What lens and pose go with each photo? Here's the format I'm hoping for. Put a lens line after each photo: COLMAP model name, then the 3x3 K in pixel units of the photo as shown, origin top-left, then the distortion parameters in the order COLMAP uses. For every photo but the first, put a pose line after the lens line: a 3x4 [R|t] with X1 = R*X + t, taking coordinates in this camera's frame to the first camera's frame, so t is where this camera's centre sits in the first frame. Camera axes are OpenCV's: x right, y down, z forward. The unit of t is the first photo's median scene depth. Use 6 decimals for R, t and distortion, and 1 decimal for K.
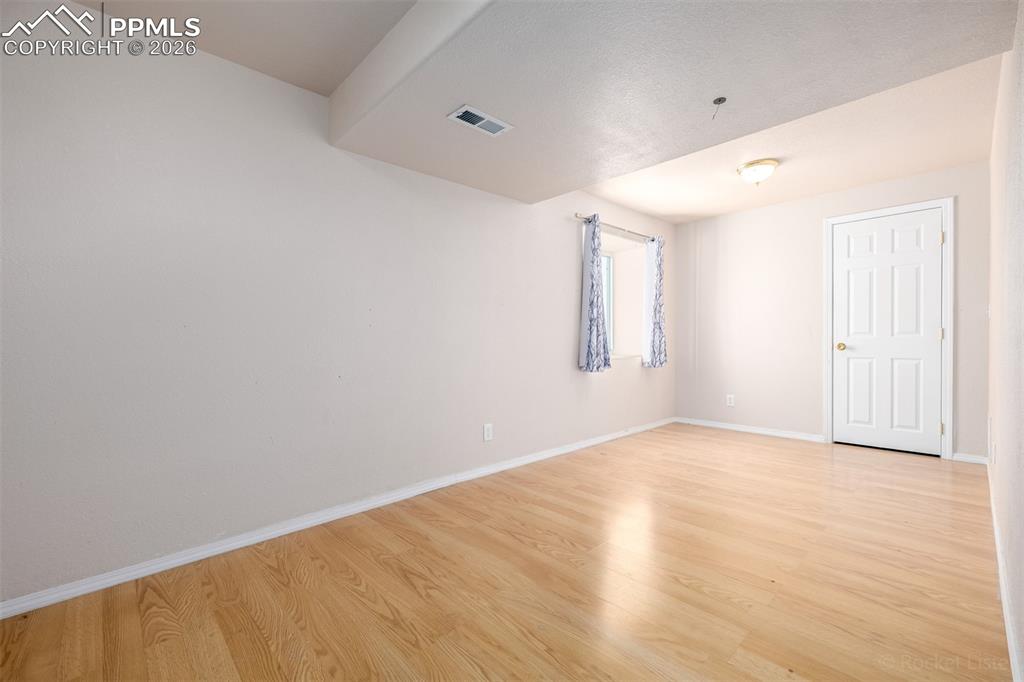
lens RADIAL K [[435.9, 0, 513.3], [0, 435.9, 337.9], [0, 0, 1]] dist [0.001286, 0.000451]
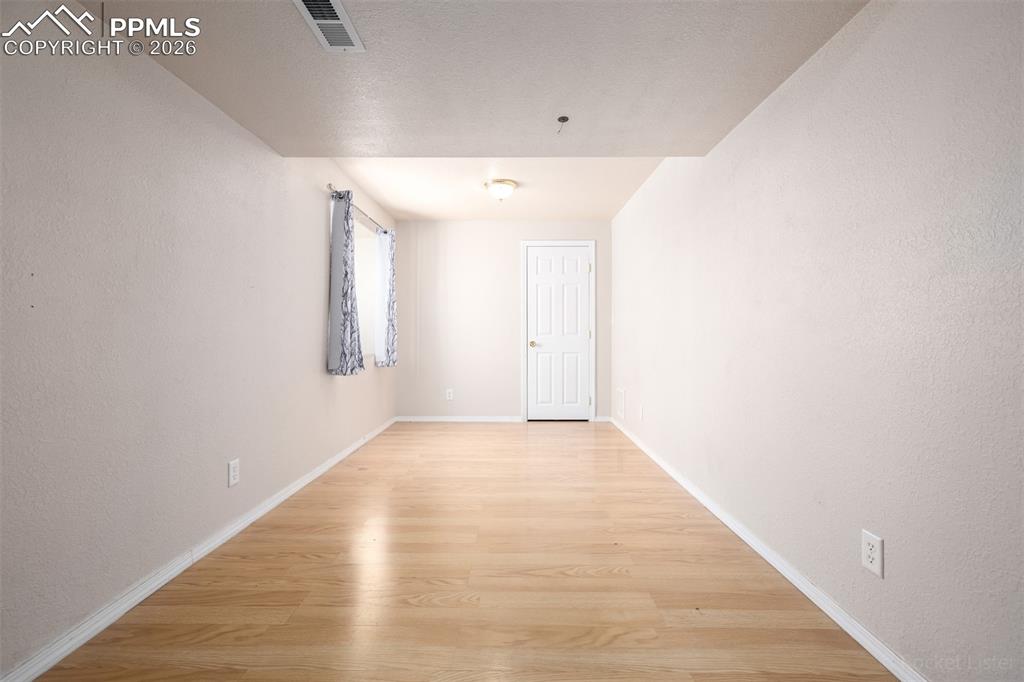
lens RADIAL K [[435.9, 0, 508.5], [0, 435.9, 334.9], [0, 0, 1]] dist [0.001286, 0.000451]
pose [[0.692372, 0.009671, 0.721476, -0.218608], [-0.008819, 0.999949, -0.004941, 0.000837], [-0.721487, -0.002942, 0.692422, 0.187230]]
